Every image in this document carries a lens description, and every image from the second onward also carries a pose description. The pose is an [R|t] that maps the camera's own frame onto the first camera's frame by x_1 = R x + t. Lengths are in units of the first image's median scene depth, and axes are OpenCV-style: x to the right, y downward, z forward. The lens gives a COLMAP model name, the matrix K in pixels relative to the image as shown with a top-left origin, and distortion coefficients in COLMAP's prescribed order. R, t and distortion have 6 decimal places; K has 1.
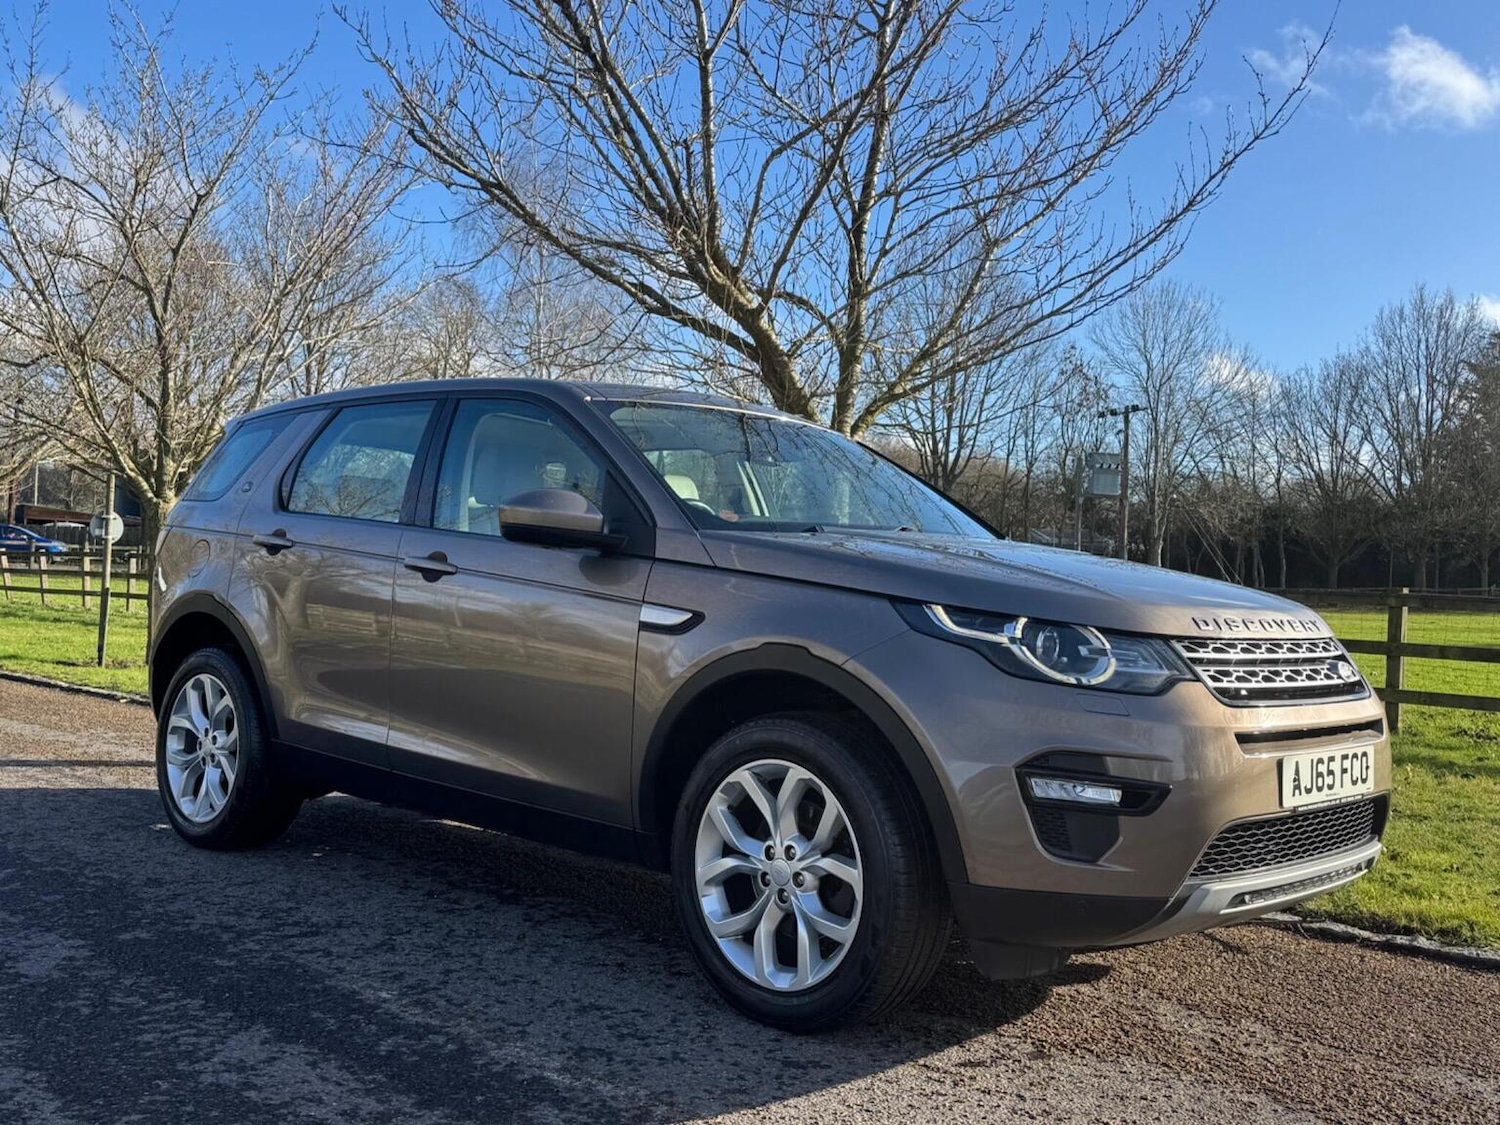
lens RADIAL K [[1458.1, 0, 743.4], [0, 1458.1, 569.8], [0, 0, 1]] dist [0.155196, -0.296613]
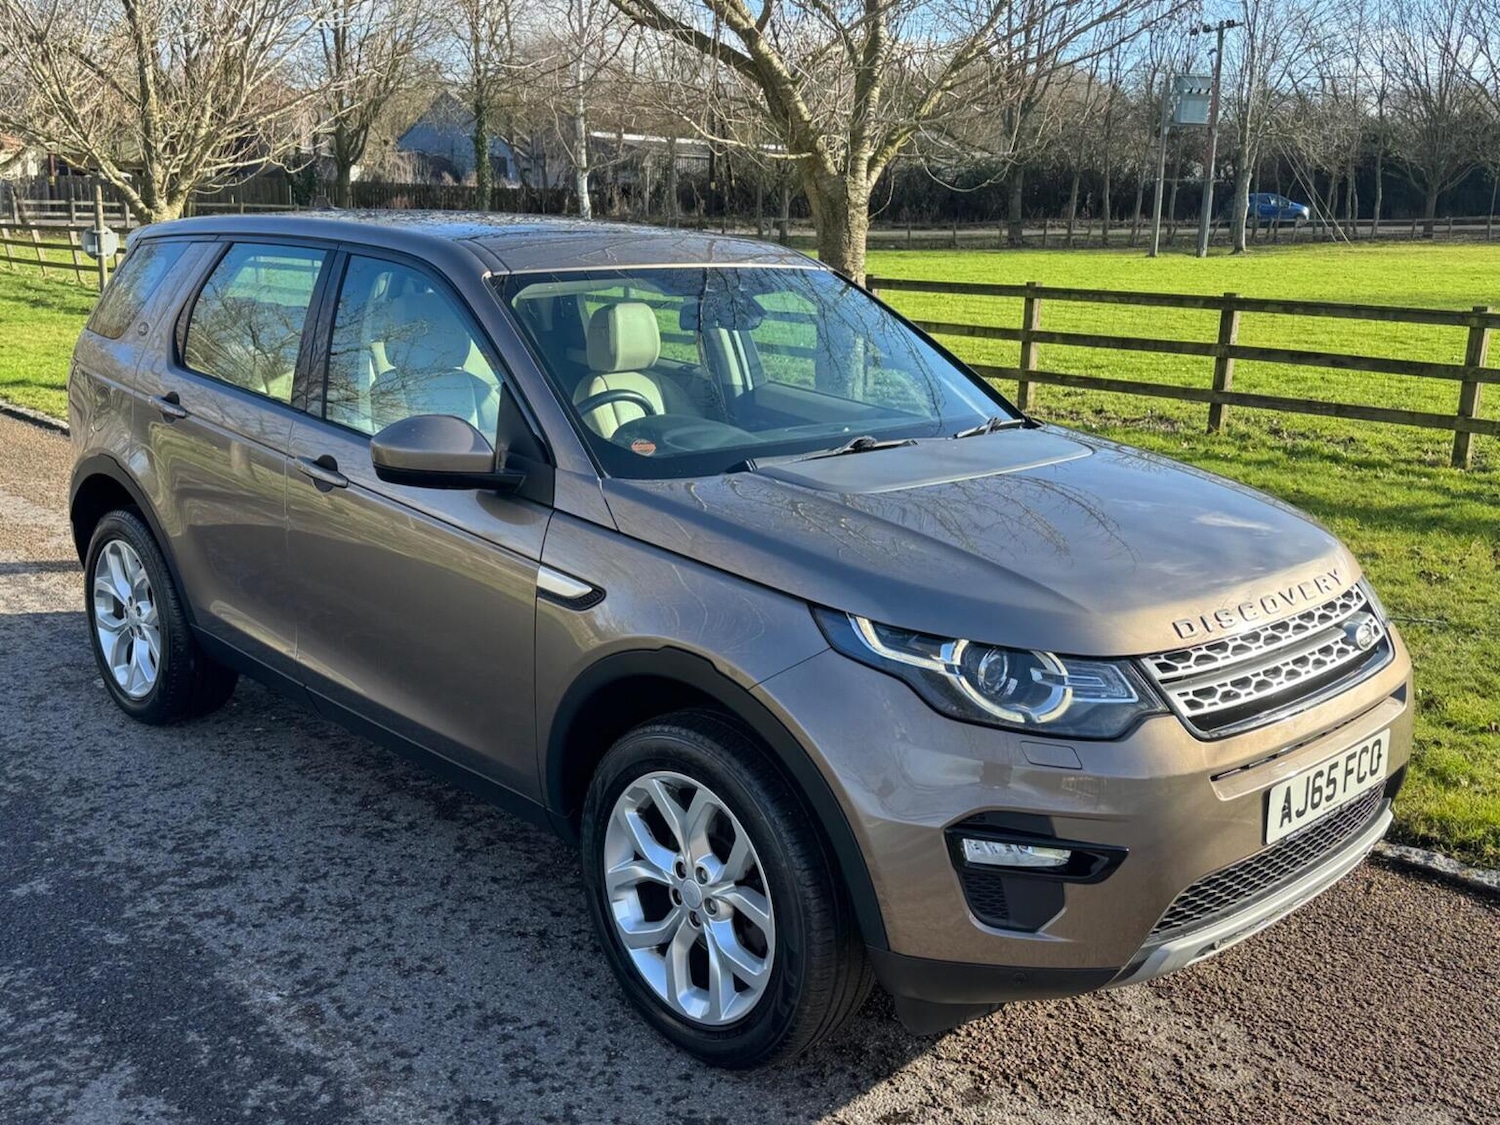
lens RADIAL K [[1457.8, 0, 750.0], [0, 1457.8, 562.5], [0, 0, 1]] dist [0.159898, -0.309924]
pose [[0.998950, -0.008157, -0.045089, 0.089051], [0.018836, 0.970141, 0.241807, -0.176205], [0.041770, -0.242403, 0.969276, 0.165807]]
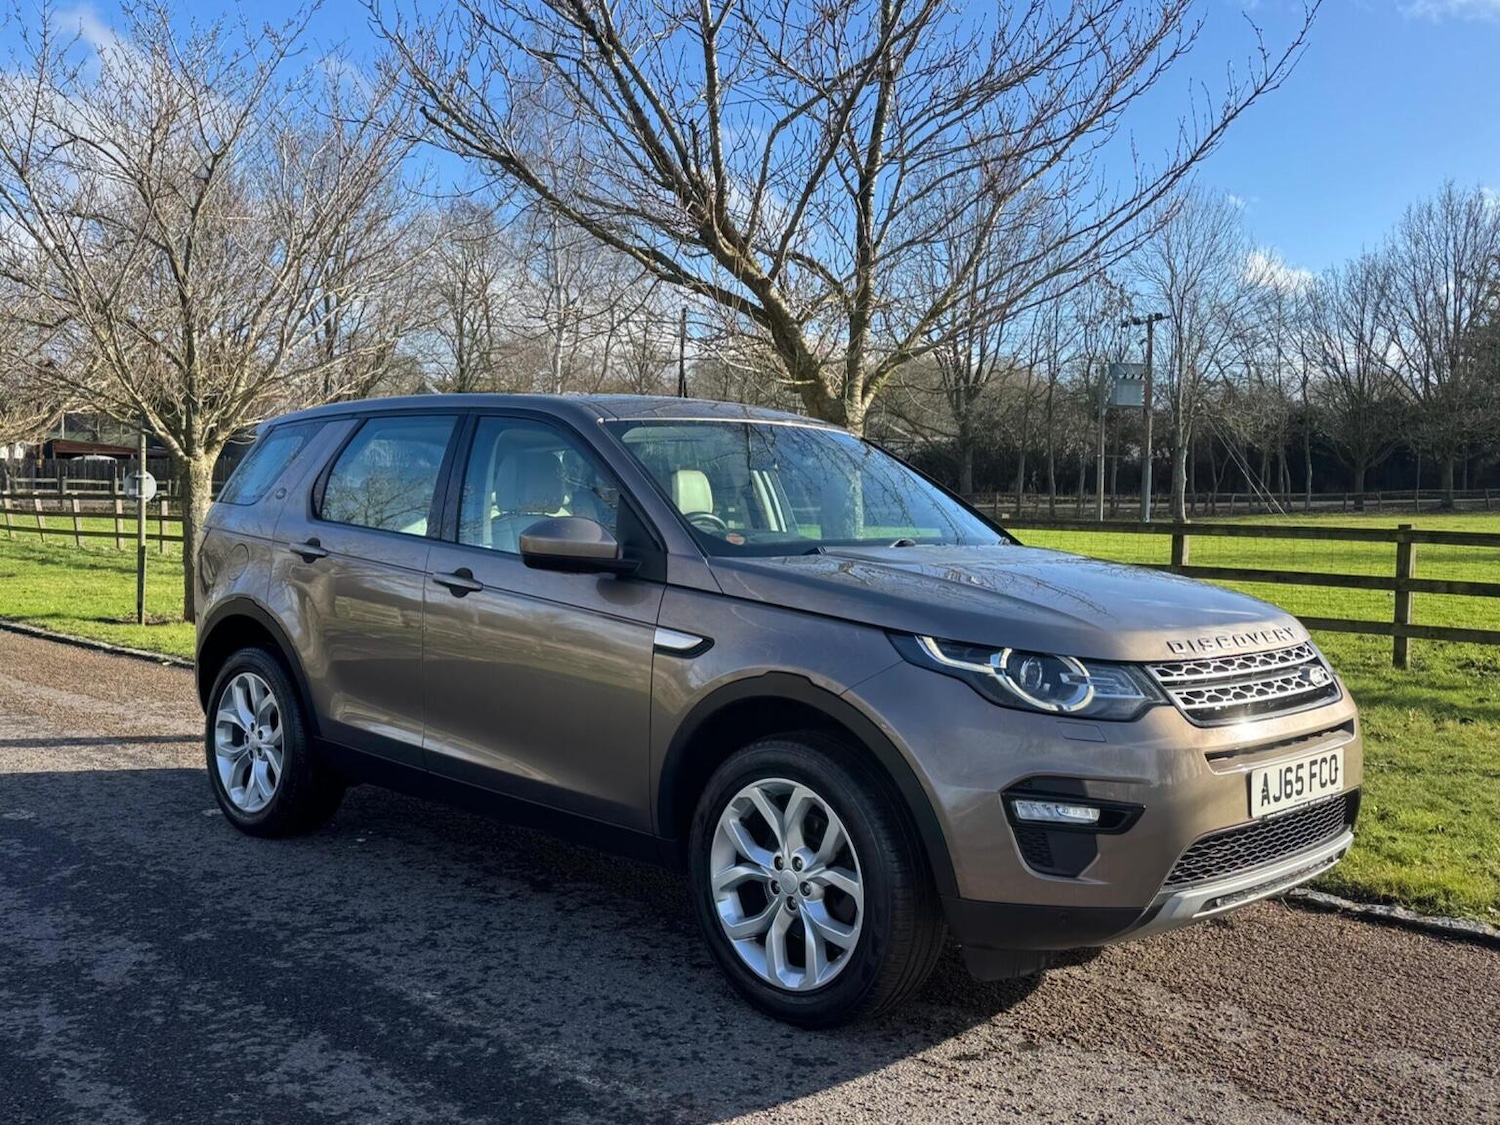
lens RADIAL K [[1456.3, 0, 745.7], [0, 1456.3, 563.8], [0, 0, 1]] dist [0.175860, -0.356802]
pose [[0.999604, -0.022737, -0.016563, 0.014615], [0.023637, 0.998131, 0.056353, -0.078671], [0.015250, -0.056723, 0.998273, -0.061348]]
